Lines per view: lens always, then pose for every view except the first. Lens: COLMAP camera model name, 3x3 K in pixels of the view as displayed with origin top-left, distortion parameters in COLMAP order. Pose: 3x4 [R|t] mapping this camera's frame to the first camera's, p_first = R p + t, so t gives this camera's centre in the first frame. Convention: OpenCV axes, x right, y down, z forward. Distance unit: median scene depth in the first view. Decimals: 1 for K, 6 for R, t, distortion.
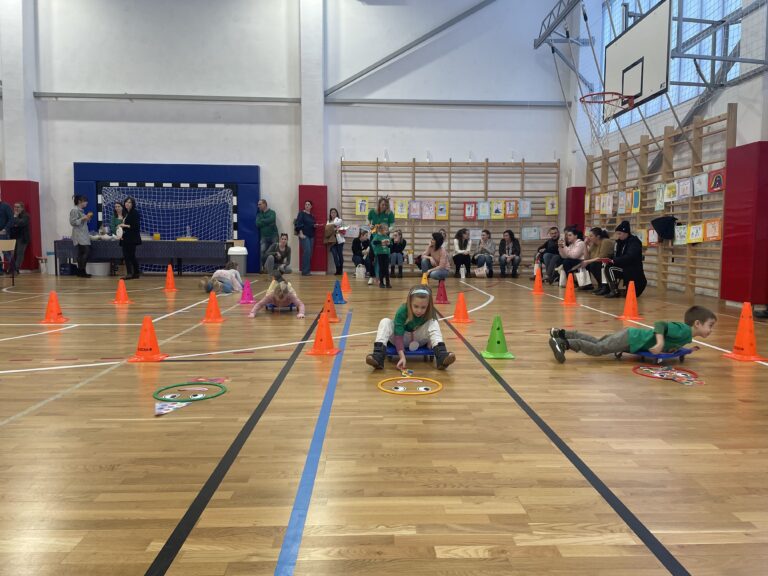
lens RADIAL K [[575.3, 0, 384.0], [0, 575.3, 288.0], [0, 0, 1]] dist [0.111123, -0.140902]
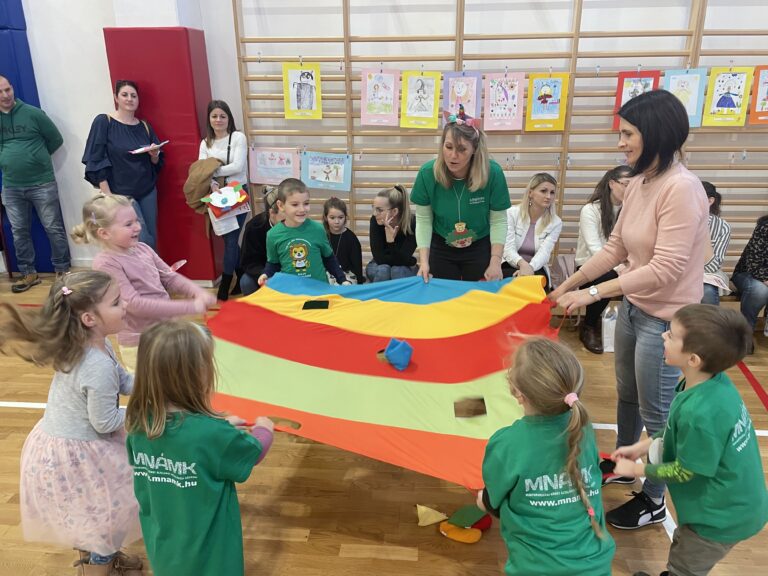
lens RADIAL K [[575.3, 0, 384.0], [0, 575.3, 288.0], [0, 0, 1]] dist [0.111123, -0.140902]
pose [[0.993276, 0.024540, -0.113139, 0.049540], [0.002715, 0.972068, 0.234683, -0.109793], [0.115738, -0.233412, 0.965466, 0.648741]]
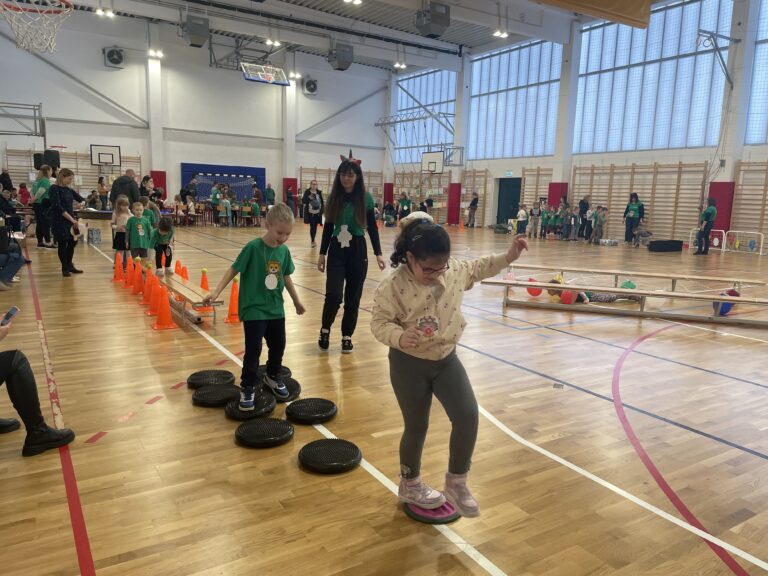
lens RADIAL K [[575.3, 0, 384.0], [0, 575.3, 288.0], [0, 0, 1]] dist [0.111123, -0.140902]
pose [[0.862996, -0.059961, 0.501641, -0.963604], [0.016939, 0.995808, 0.089887, 0.053484], [-0.504927, -0.069075, 0.860394, -1.161092]]
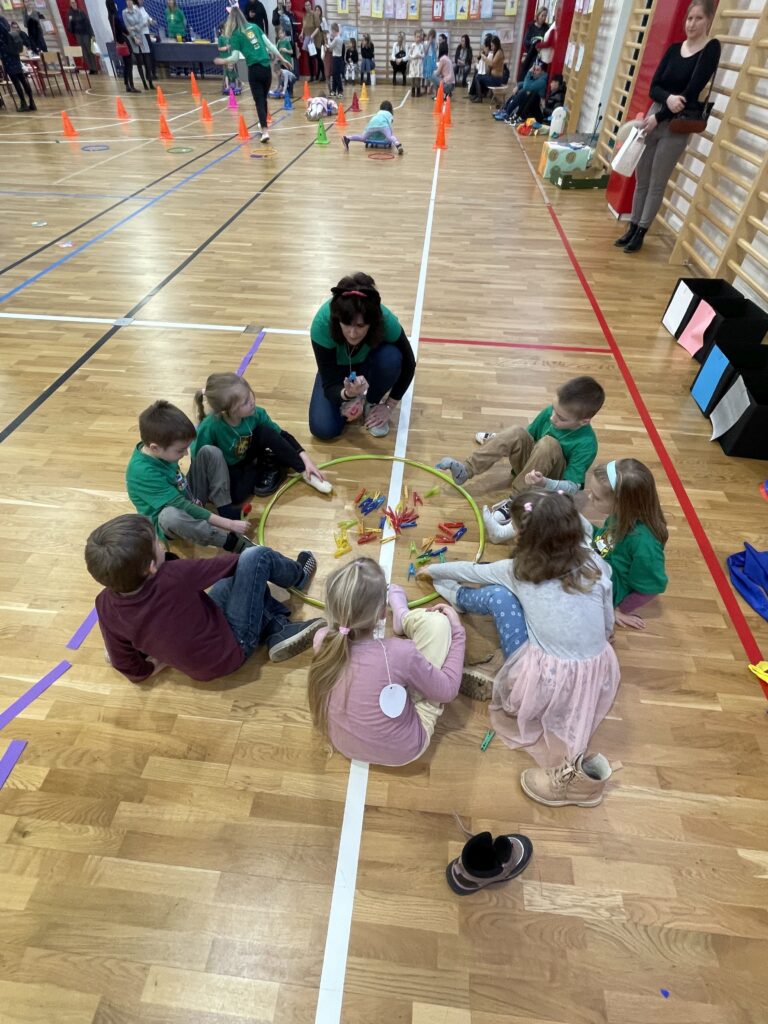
lens RADIAL K [[513.2, 0, 384.0], [0, 513.2, 512.0], [0, 0, 1]] dist [0.002377, 0.000656]
pose [[0.991353, 0.097522, -0.087802, 0.230097], [-0.019463, 0.770971, 0.636572, -0.013899], [0.129773, -0.629359, 0.766203, -0.408556]]
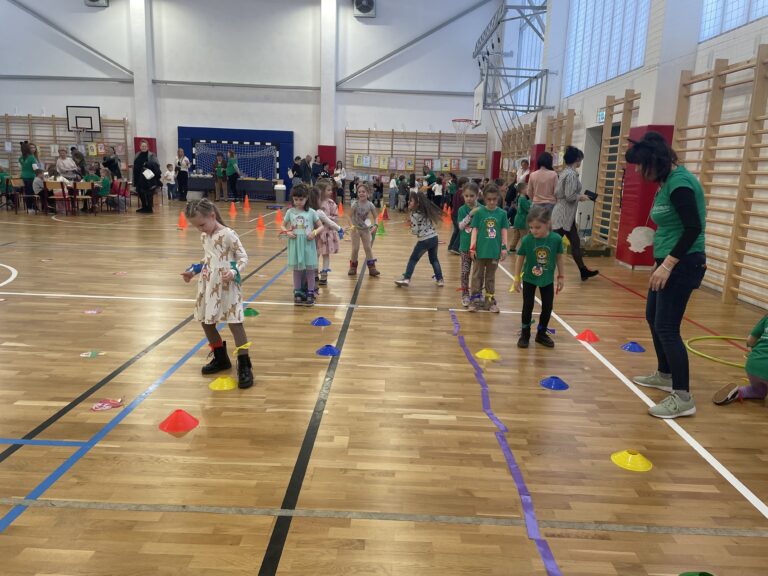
lens RADIAL K [[575.3, 0, 384.0], [0, 575.3, 288.0], [0, 0, 1]] dist [0.111123, -0.140902]
pose [[0.998307, 0.038045, -0.044002, 0.112301], [-0.032639, 0.992518, 0.117656, 0.015061], [0.048149, -0.116021, 0.992079, -0.582781]]
